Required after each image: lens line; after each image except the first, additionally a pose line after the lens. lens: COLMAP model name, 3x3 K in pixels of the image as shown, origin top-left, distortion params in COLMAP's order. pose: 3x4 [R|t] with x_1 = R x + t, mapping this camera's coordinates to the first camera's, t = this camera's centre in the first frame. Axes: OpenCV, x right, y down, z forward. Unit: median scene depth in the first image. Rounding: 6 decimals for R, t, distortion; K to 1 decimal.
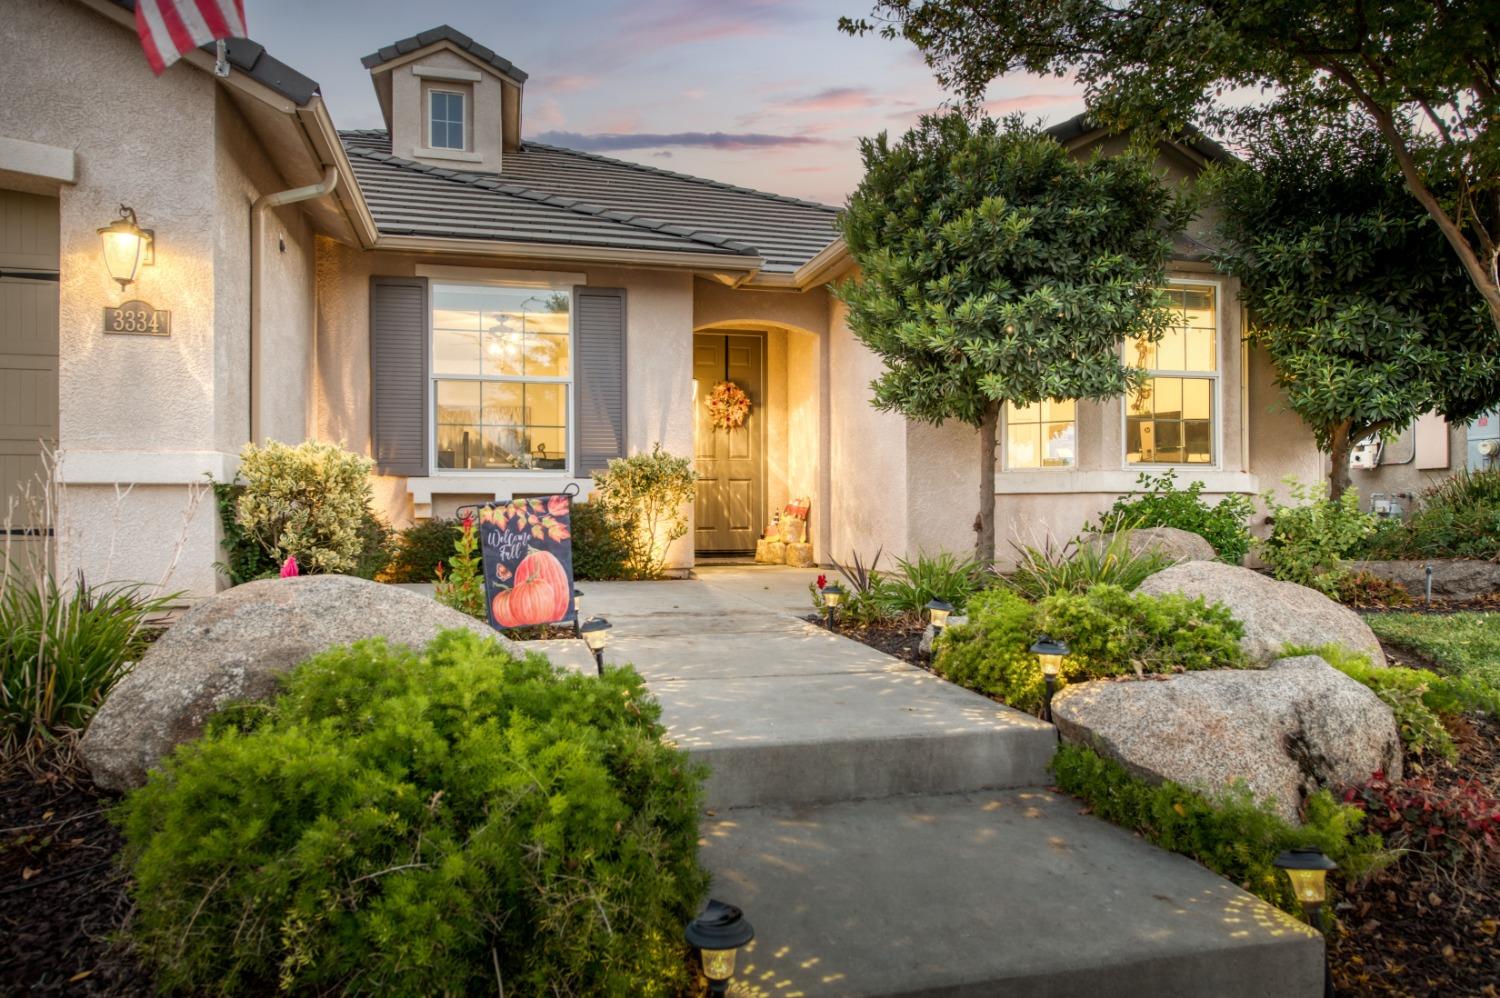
lens RADIAL K [[1089.1, 0, 776.7], [0, 1089.1, 502.2], [0, 0, 1]] dist [0.001197, 0.003998]
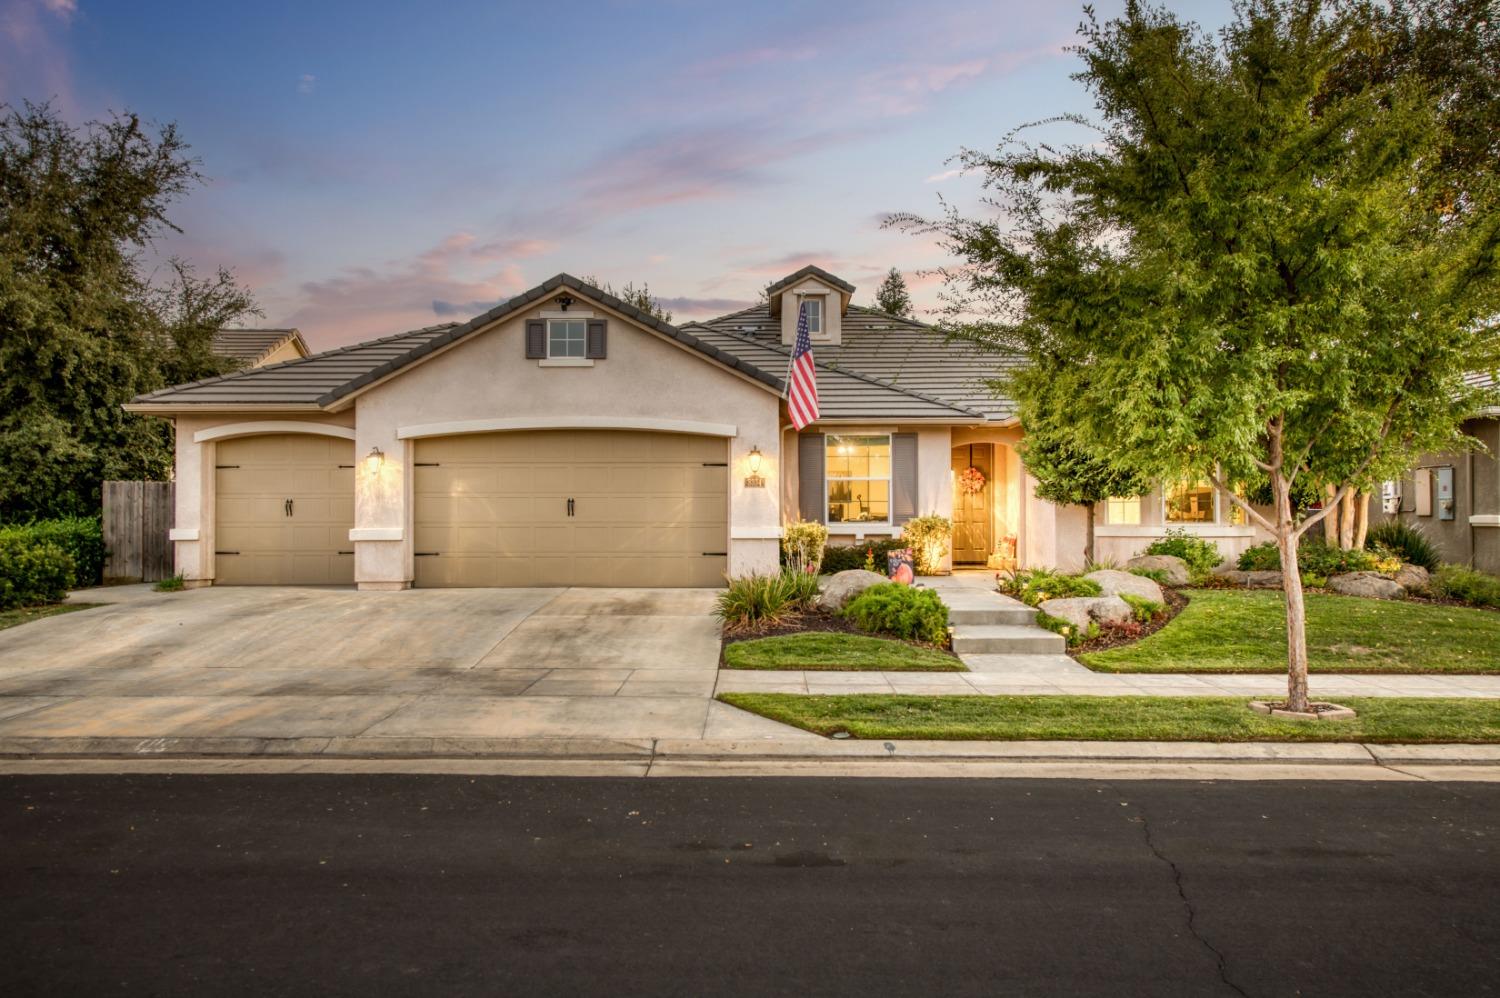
lens RADIAL K [[1031.8, 0, 741.1], [0, 1031.8, 512.7], [0, 0, 1]] dist [-0.004130, -0.000208]
pose [[0.960086, -0.001458, -0.279700, 0.117715], [0.002023, 0.999996, 0.001731, -0.071644], [0.279696, -0.002228, 0.960086, -1.318105]]
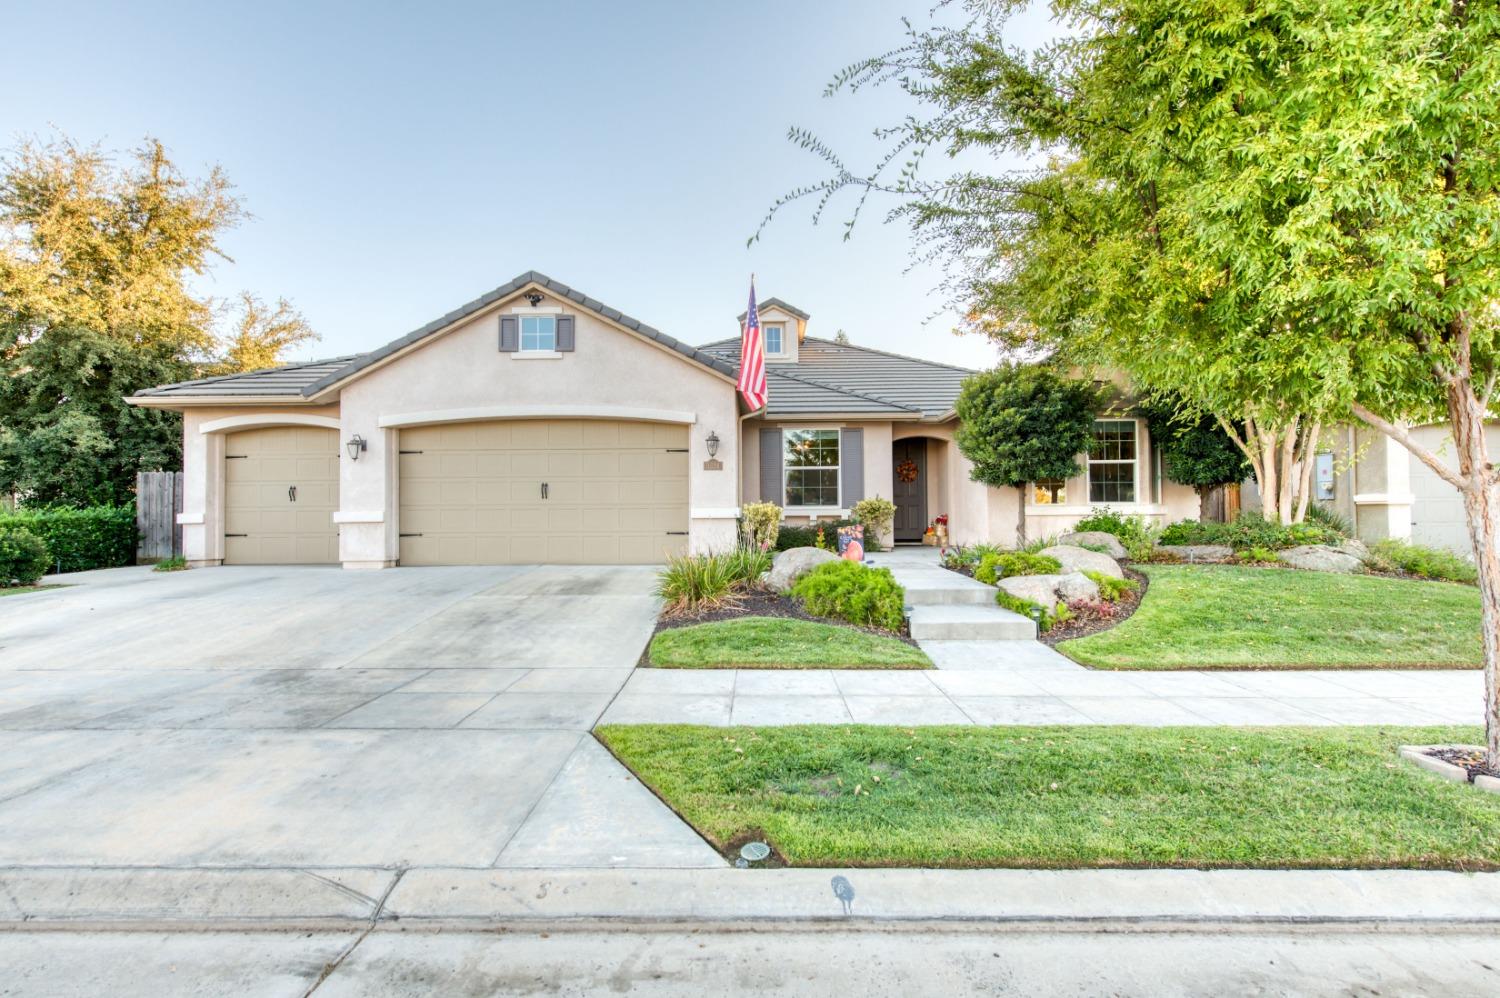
lens RADIAL K [[692.0, 0, 743.4], [0, 692.0, 505.3], [0, 0, 1]] dist [0.001350, -0.000083]
pose [[0.961558, -0.008680, -0.274465, 0.029718], [0.008176, 0.999962, -0.002982, -0.037160], [0.274481, 0.000623, 0.961592, -0.698749]]
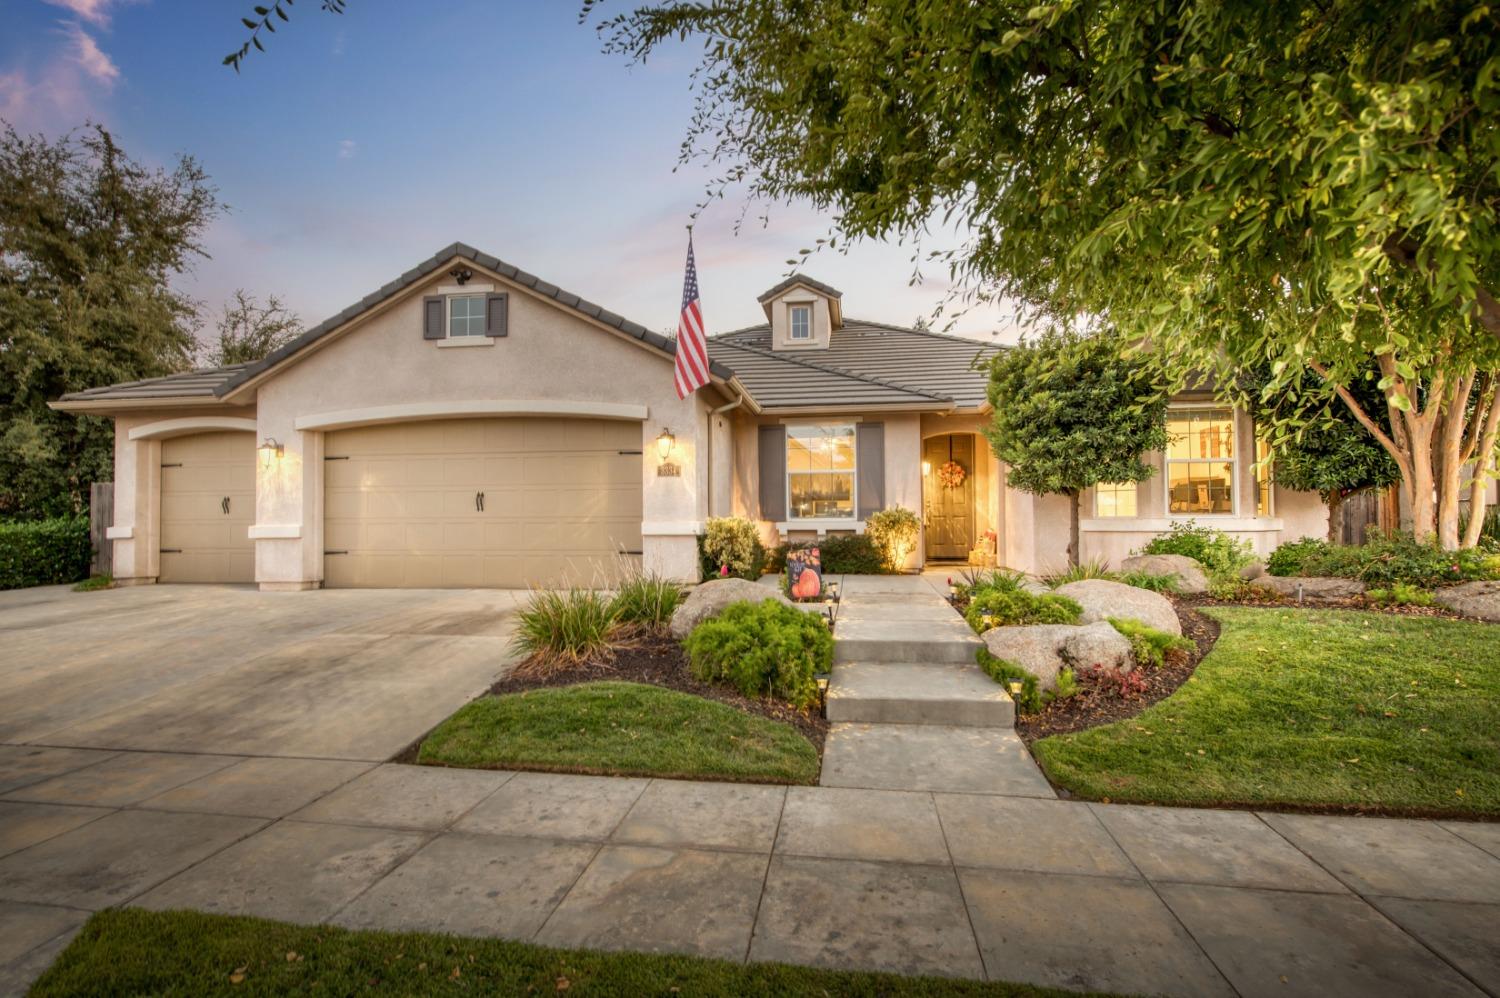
lens RADIAL K [[732.6, 0, 733.2], [0, 732.6, 510.6], [0, 0, 1]] dist [0.001146, -0.000527]
pose [[0.916925, -0.009742, -0.398940, 0.184263], [0.008722, 0.999952, -0.004371, -0.051586], [0.398964, 0.000528, 0.916967, -0.403210]]
